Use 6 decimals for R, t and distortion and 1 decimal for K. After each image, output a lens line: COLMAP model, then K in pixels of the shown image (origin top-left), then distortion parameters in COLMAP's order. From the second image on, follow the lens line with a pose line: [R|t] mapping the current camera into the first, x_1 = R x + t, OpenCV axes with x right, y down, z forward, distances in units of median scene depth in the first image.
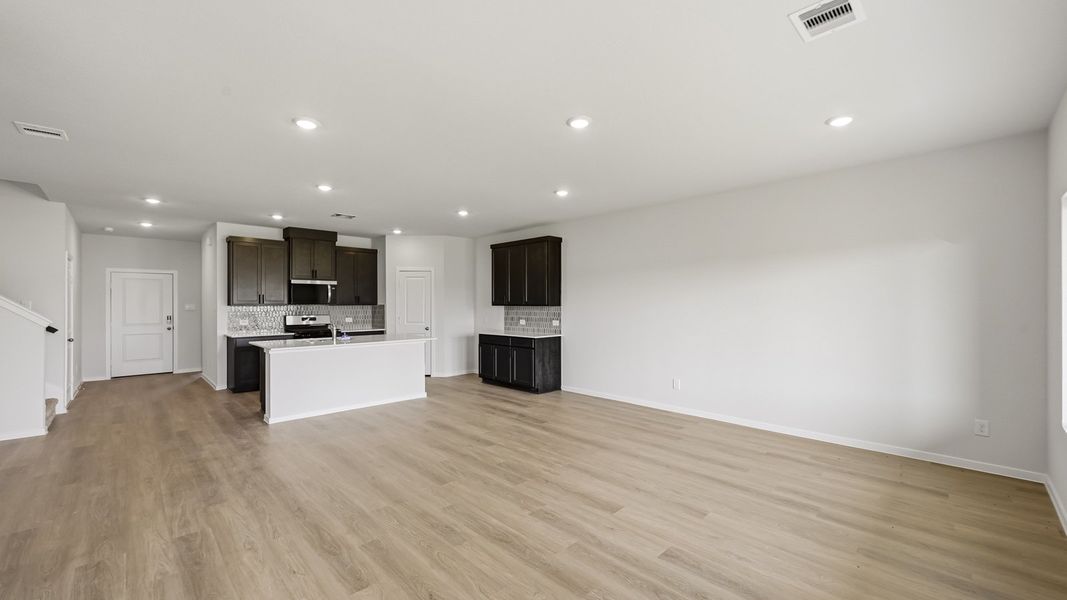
lens RADIAL K [[420.4, 0, 535.1], [0, 420.4, 300.8], [0, 0, 1]] dist [-0.000321, 0.000028]
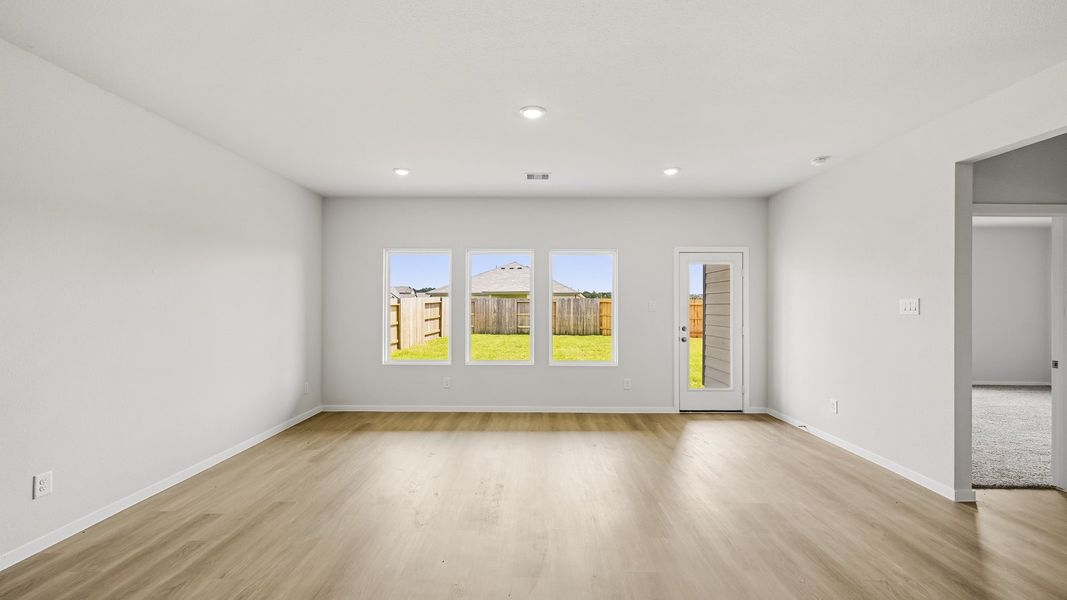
lens RADIAL K [[420.4, 0, 535.1], [0, 420.4, 300.8], [0, 0, 1]] dist [-0.000321, 0.000028]
pose [[-0.707415, 0.004770, 0.706782, -0.272062], [-0.007821, 0.999863, -0.014576, 0.010269], [-0.706755, -0.015839, -0.707281, 0.790412]]
